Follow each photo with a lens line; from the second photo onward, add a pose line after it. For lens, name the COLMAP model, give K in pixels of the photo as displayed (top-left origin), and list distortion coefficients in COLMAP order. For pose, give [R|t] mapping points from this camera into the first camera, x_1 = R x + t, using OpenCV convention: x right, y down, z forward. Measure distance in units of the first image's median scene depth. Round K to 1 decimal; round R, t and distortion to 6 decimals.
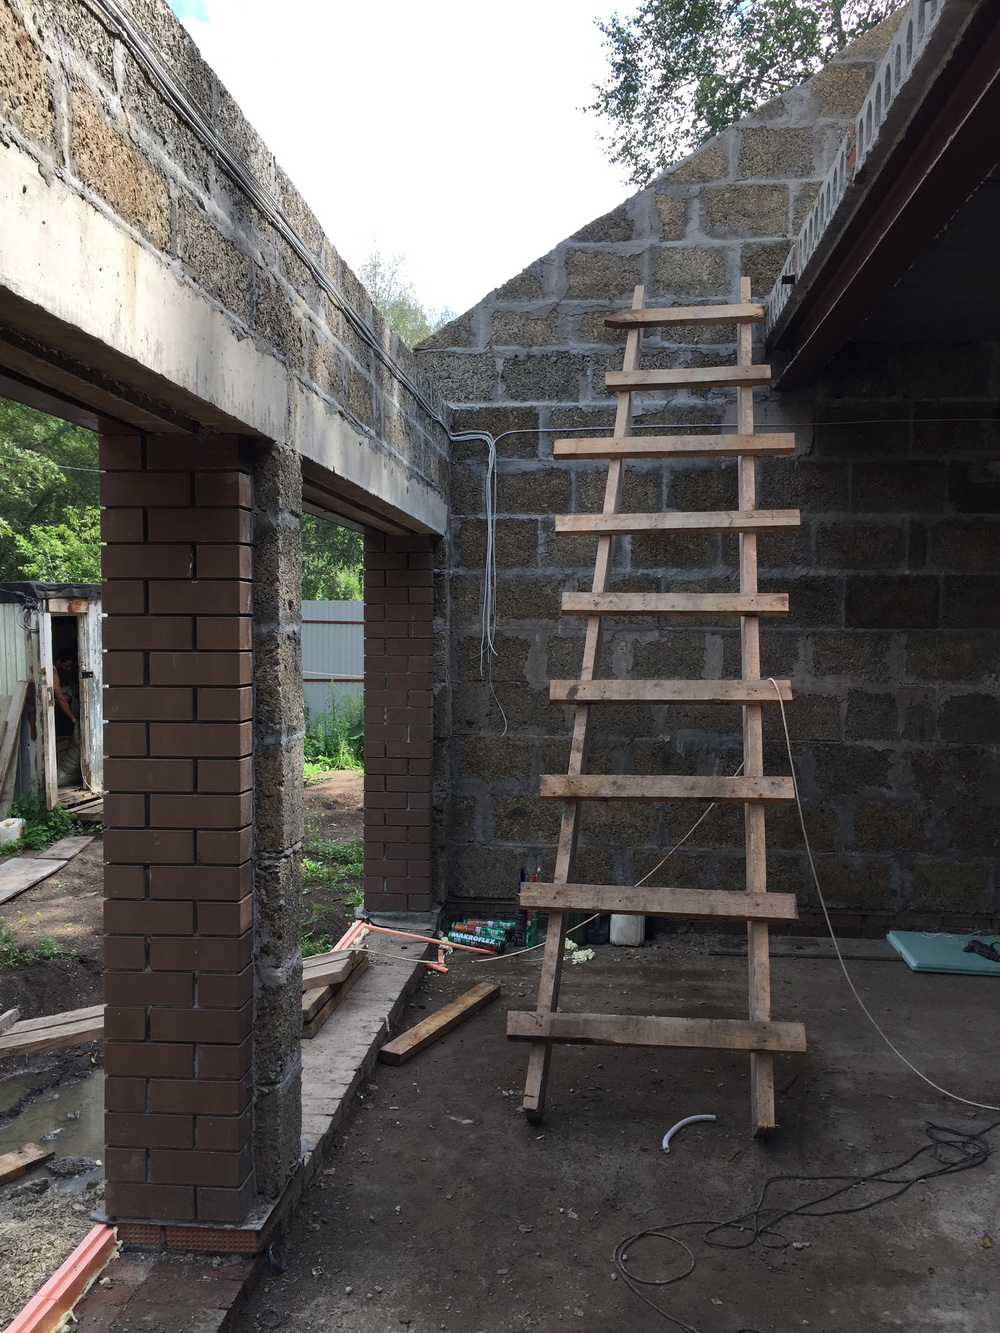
lens RADIAL K [[1125.7, 0, 502.4], [0, 1125.7, 669.7], [0, 0, 1]] dist [0.057491, 0.000822]
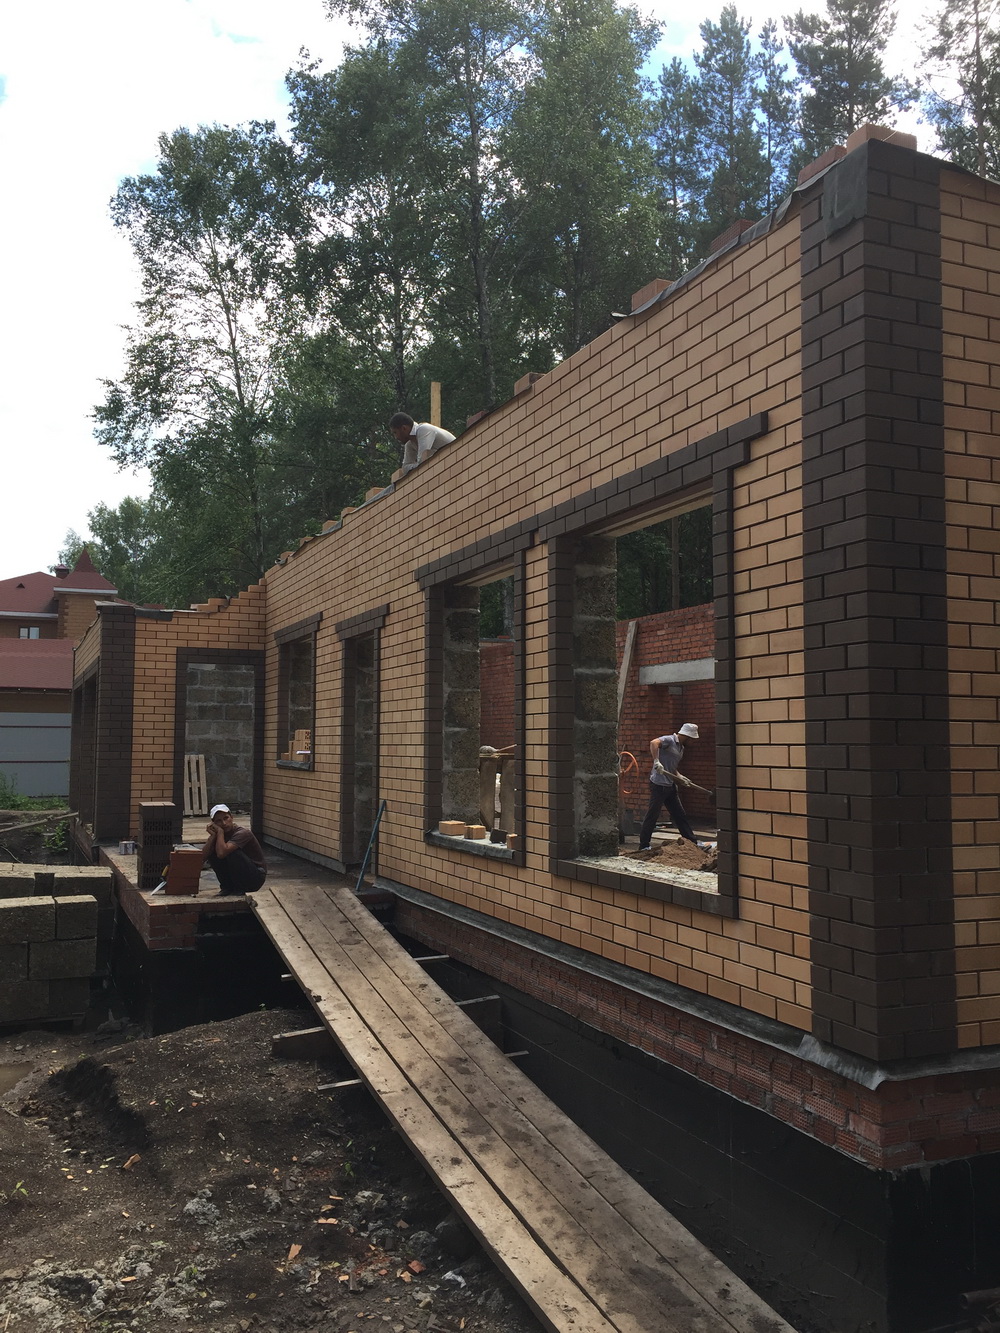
lens RADIAL K [[1125.7, 0, 503.4], [0, 1125.7, 666.2], [0, 0, 1]] dist [0.057491, 0.000822]
pose [[0.880510, 0.028899, 0.473145, -0.573015], [0.021685, 0.994639, -0.101106, 0.162741], [-0.473531, 0.099285, 0.875164, -2.384114]]
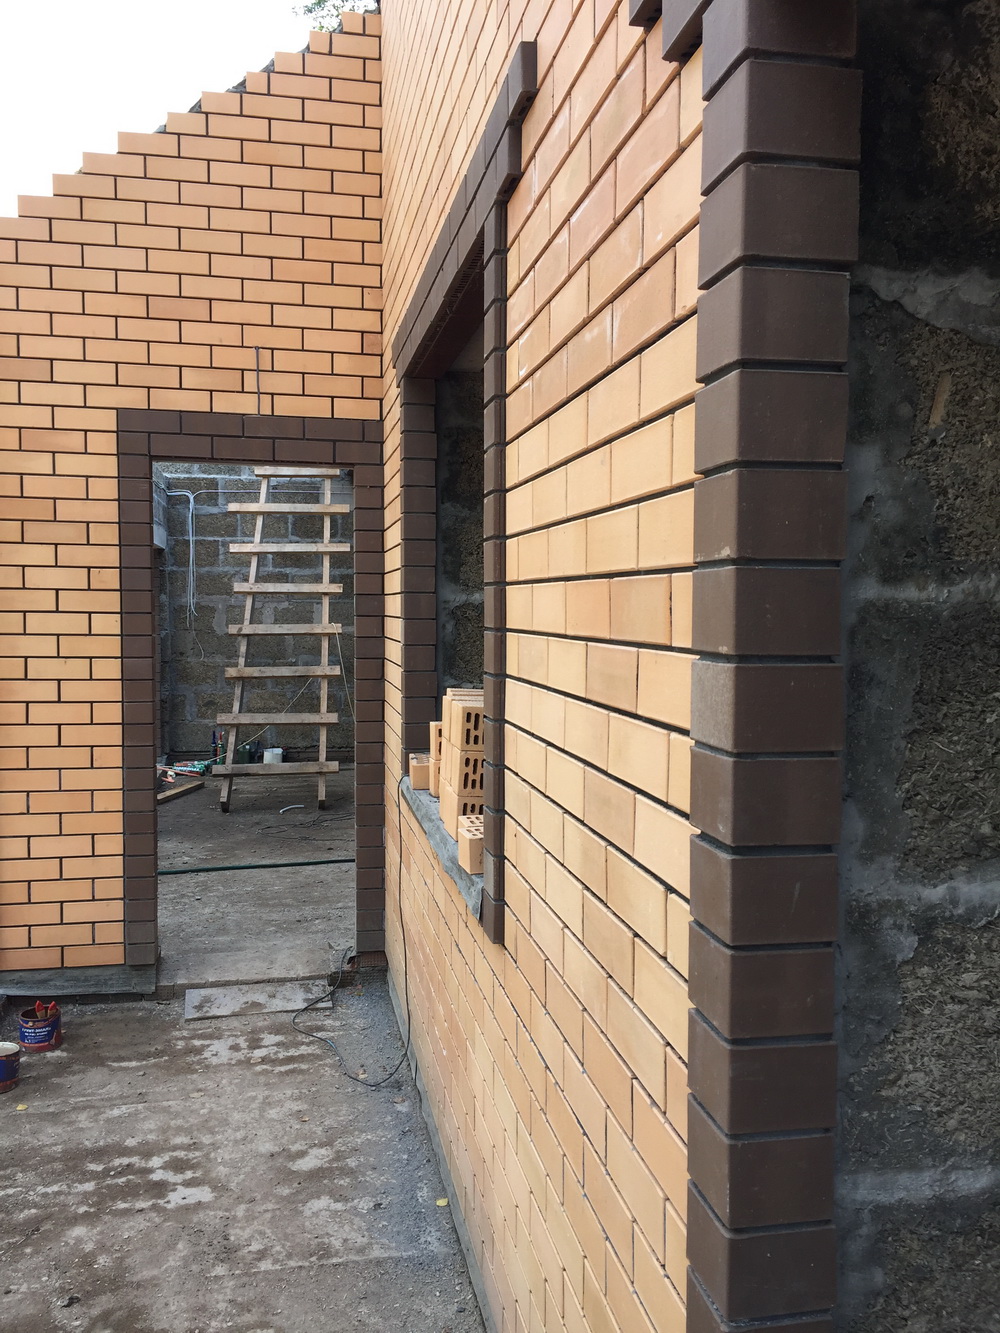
lens RADIAL K [[1125.7, 0, 509.7], [0, 1125.7, 667.4], [0, 0, 1]] dist [0.057491, 0.000822]
pose [[0.957767, -0.017209, 0.287029, -0.046852], [0.011842, 0.999721, 0.020422, 0.039765], [-0.287301, -0.016161, 0.957704, -0.889564]]
